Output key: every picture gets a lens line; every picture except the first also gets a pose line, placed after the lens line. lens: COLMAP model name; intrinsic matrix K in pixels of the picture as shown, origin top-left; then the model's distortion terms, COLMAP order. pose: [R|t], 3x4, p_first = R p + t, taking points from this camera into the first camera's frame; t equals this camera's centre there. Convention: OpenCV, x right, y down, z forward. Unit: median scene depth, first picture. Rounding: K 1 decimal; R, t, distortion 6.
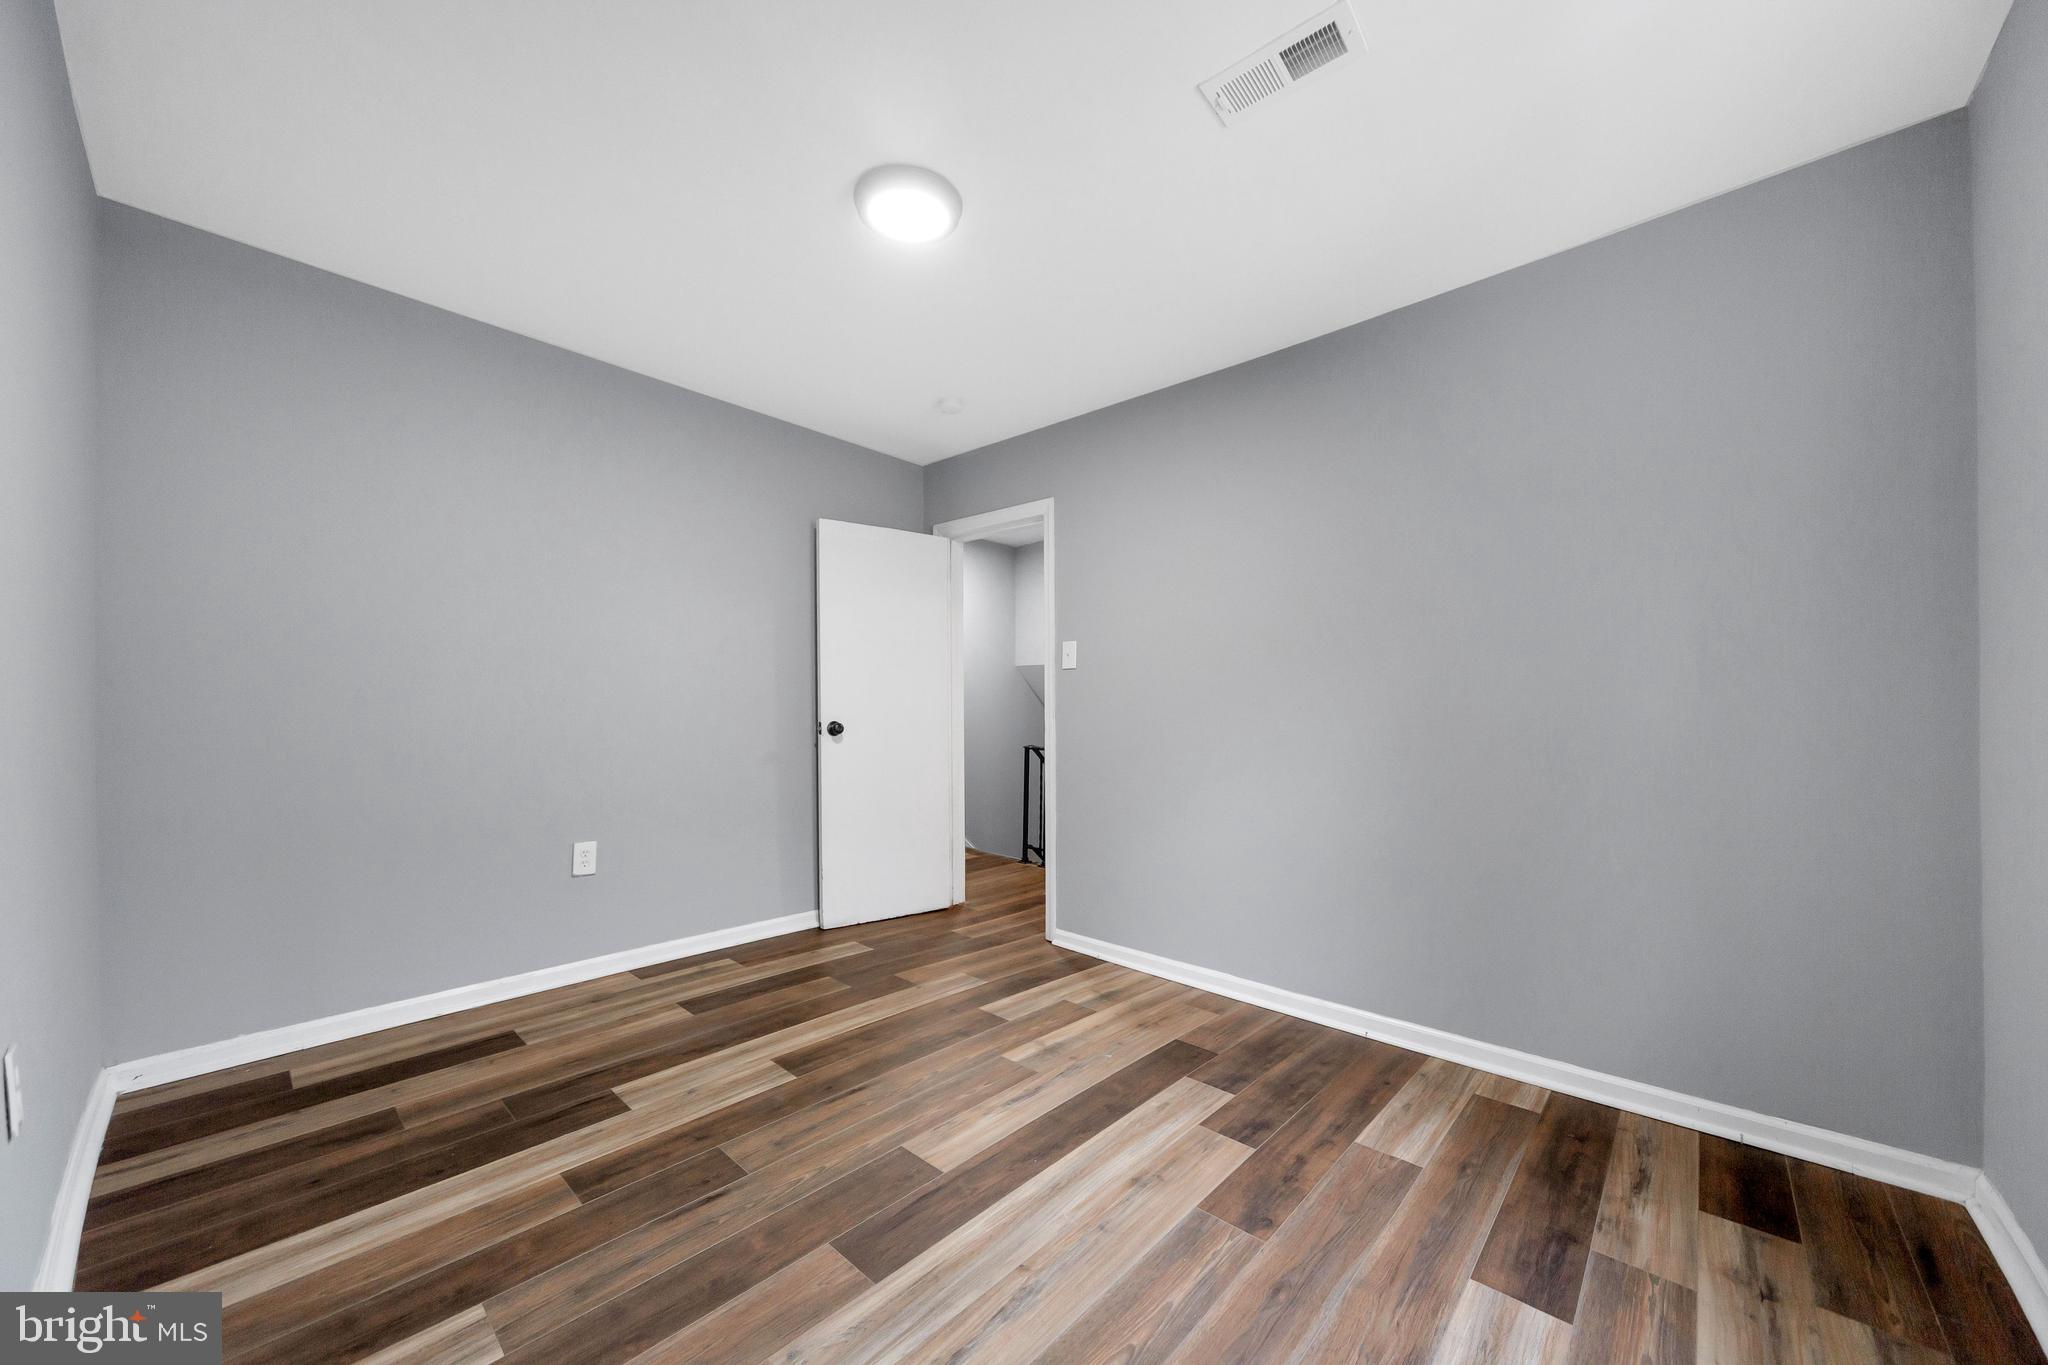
lens RADIAL K [[726.8, 0, 1022.2], [0, 726.8, 702.4], [0, 0, 1]] dist [-0.000171, -0.000017]
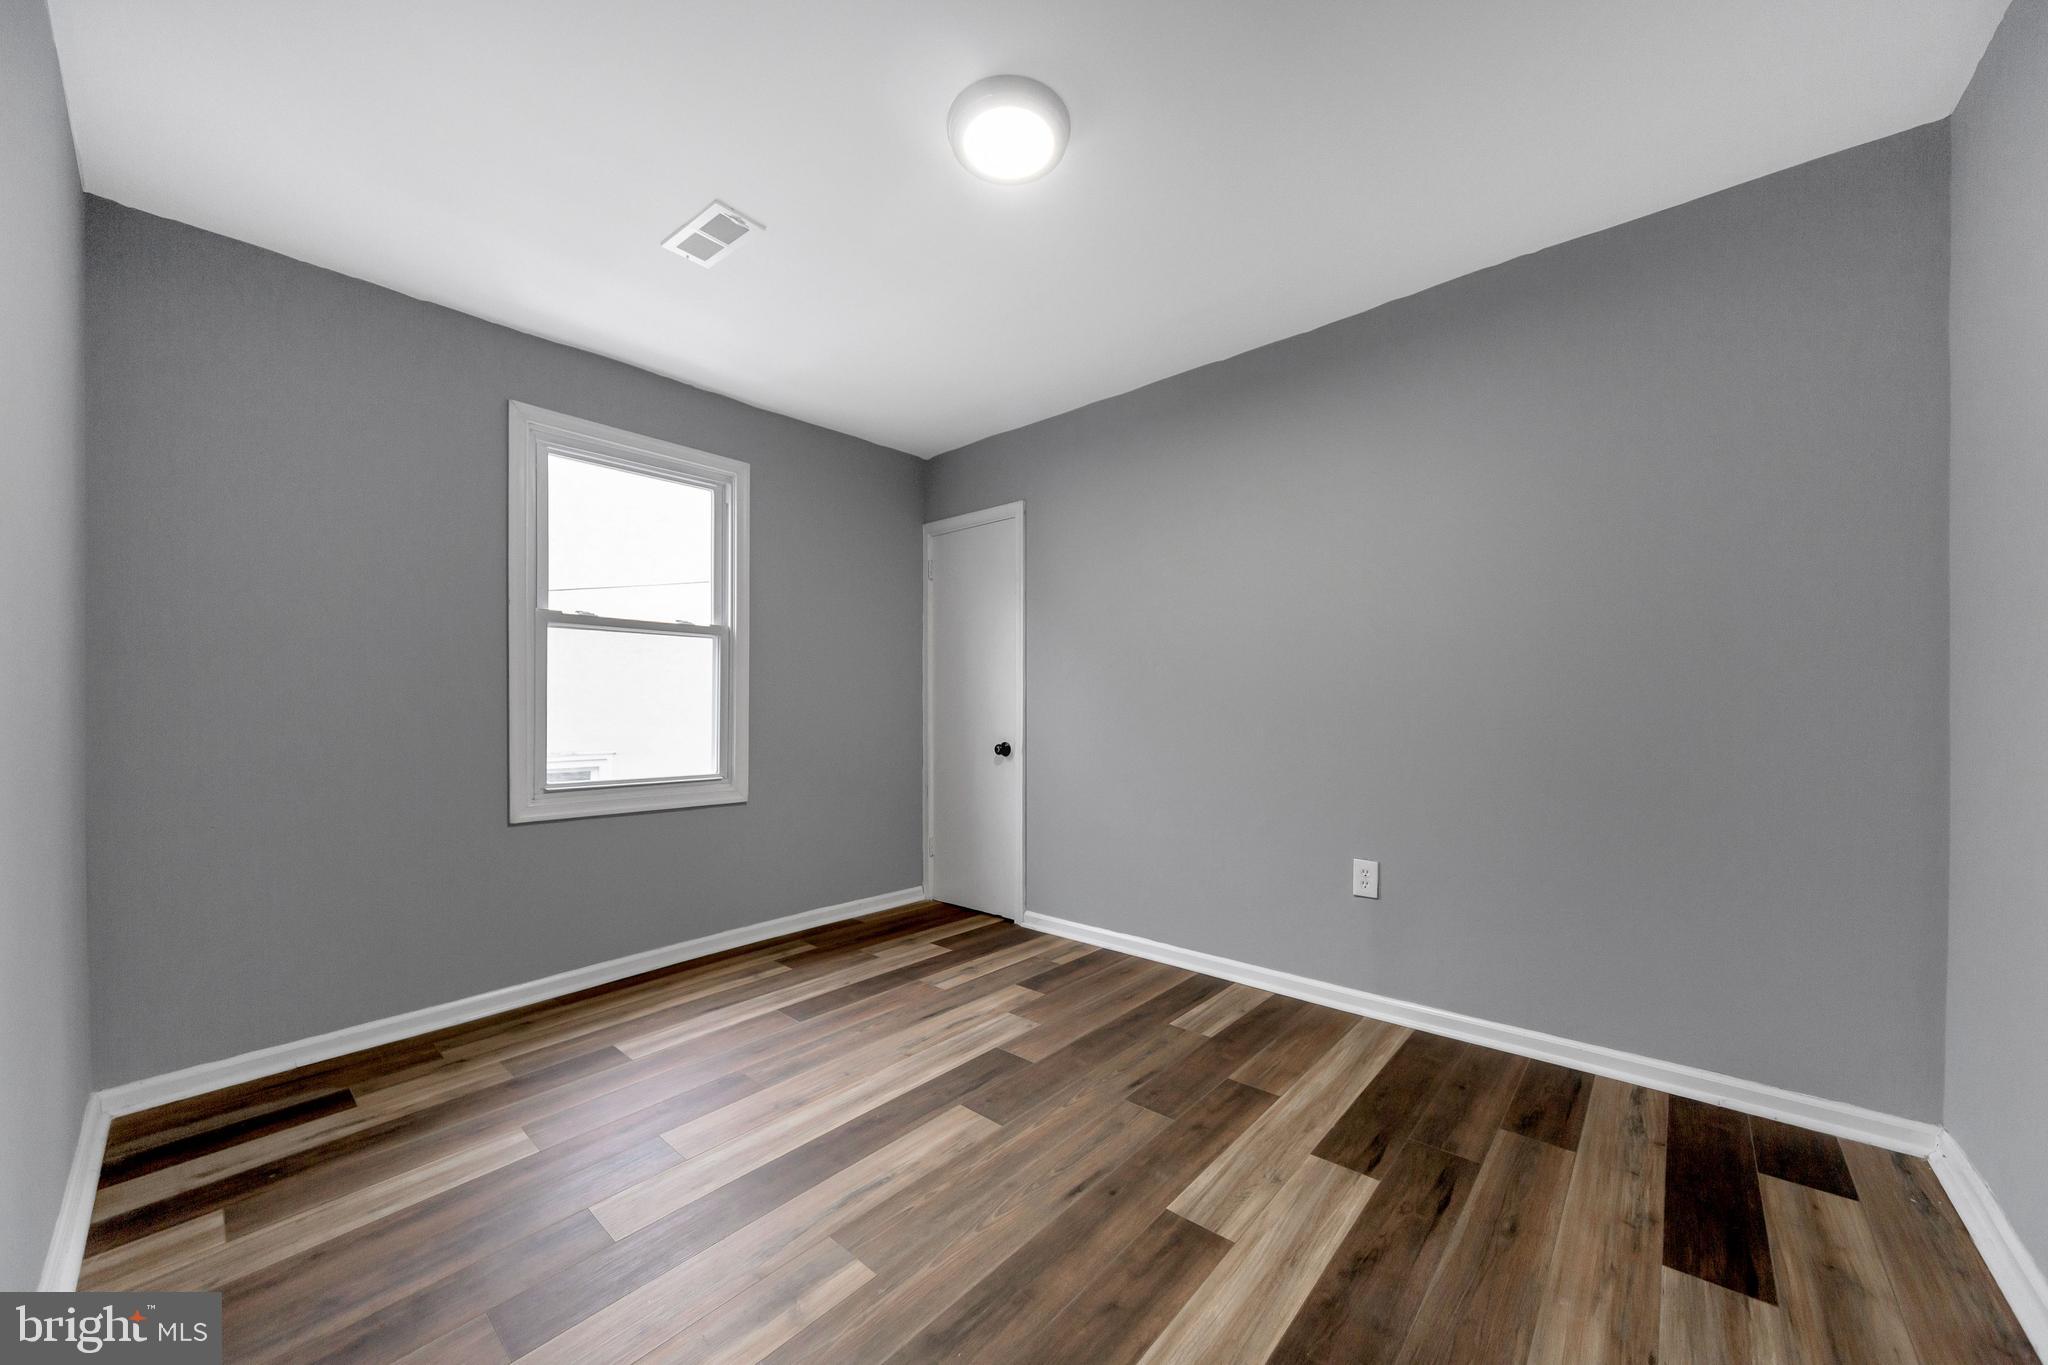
lens RADIAL K [[726.8, 0, 1022.2], [0, 726.8, 702.4], [0, 0, 1]] dist [-0.000171, -0.000017]
pose [[-0.999953, -0.002738, -0.009353, -0.180245], [-0.002468, 0.999582, -0.028799, 0.030421], [0.009428, -0.028774, -0.999541, 2.022882]]
